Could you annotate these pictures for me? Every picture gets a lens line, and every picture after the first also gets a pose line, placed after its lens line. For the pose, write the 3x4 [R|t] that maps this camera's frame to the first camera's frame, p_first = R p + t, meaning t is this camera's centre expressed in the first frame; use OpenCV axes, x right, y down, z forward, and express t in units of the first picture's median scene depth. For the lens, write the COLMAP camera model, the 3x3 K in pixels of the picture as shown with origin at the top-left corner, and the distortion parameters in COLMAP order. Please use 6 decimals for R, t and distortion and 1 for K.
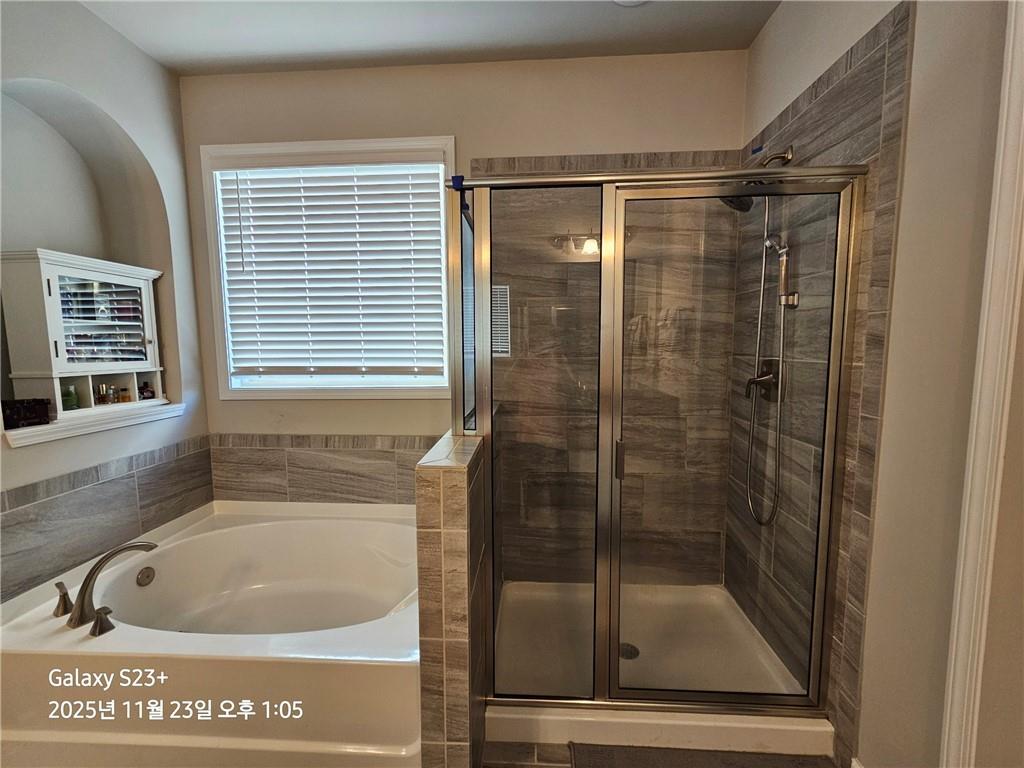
lens RADIAL K [[424.0, 0, 512.4], [0, 424.0, 387.2], [0, 0, 1]] dist [0.001876, -0.000080]
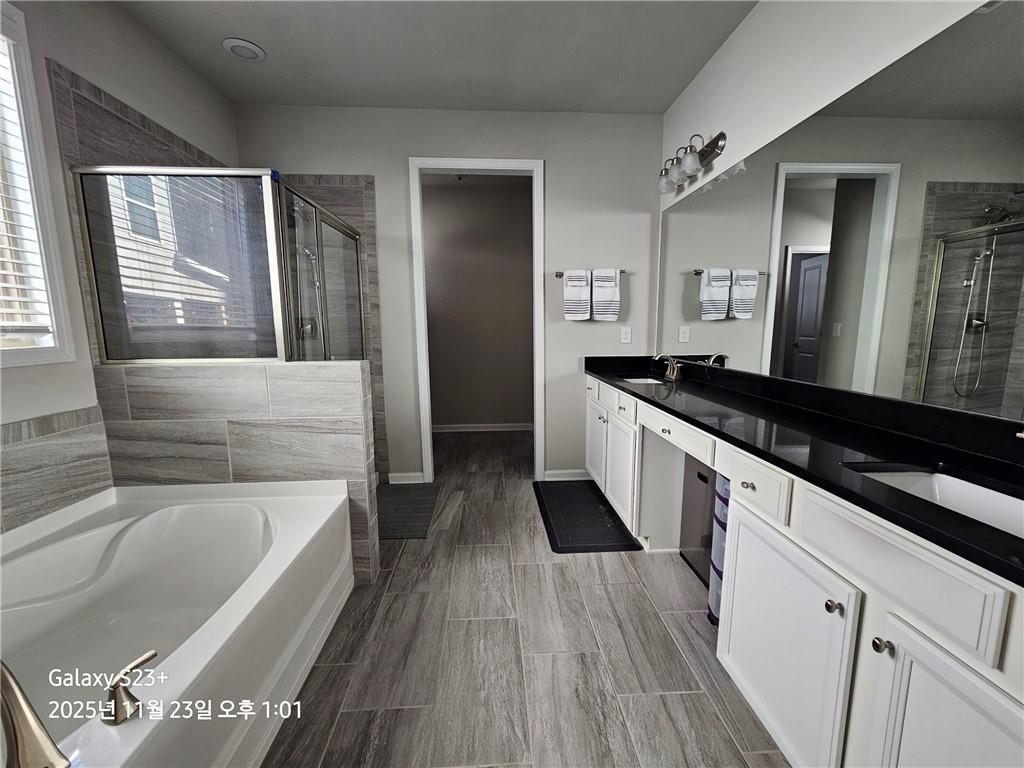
lens RADIAL K [[424.0, 0, 512.4], [0, 424.0, 387.2], [0, 0, 1]] dist [0.001876, -0.000080]
pose [[-0.109871, -0.137462, 0.984394, -1.163667], [0.107682, 0.982915, 0.149274, 0.050611], [-0.988096, 0.122403, -0.093192, 0.309427]]
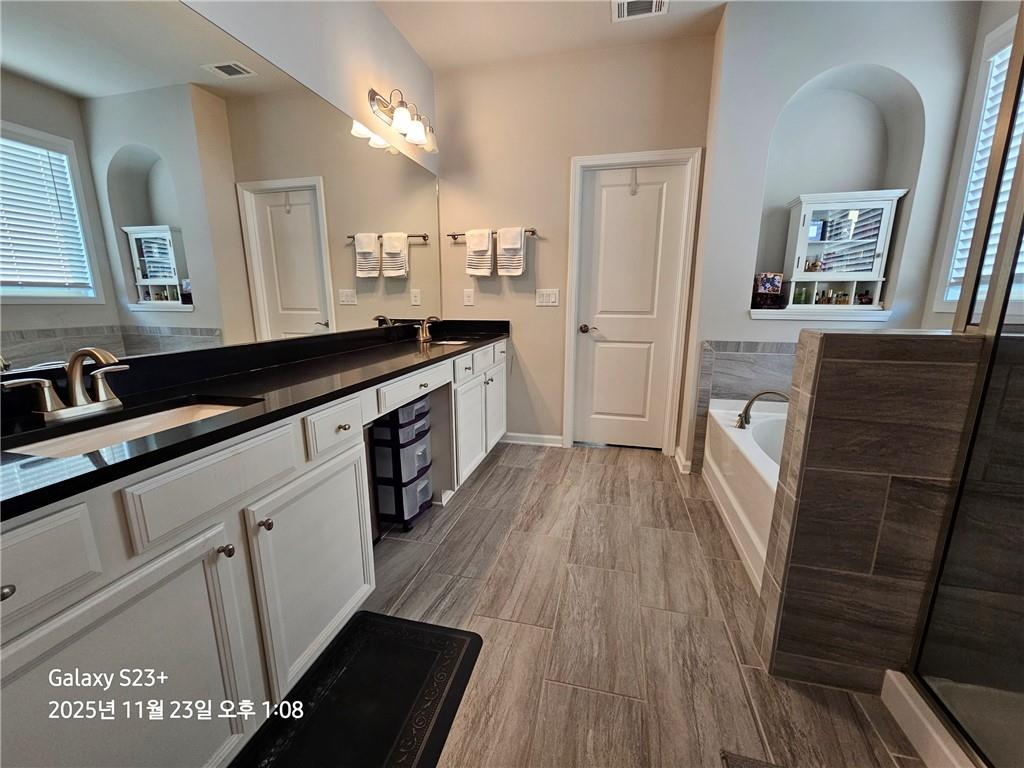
lens RADIAL K [[418.9, 0, 511.2], [0, 418.9, 388.5], [0, 0, 1]] dist [-0.000935, -0.000529]
pose [[-0.187215, 0.212542, -0.959050, 0.568635], [-0.099794, 0.967146, 0.233817, 0.086060], [0.977237, 0.139481, -0.159853, 0.246462]]
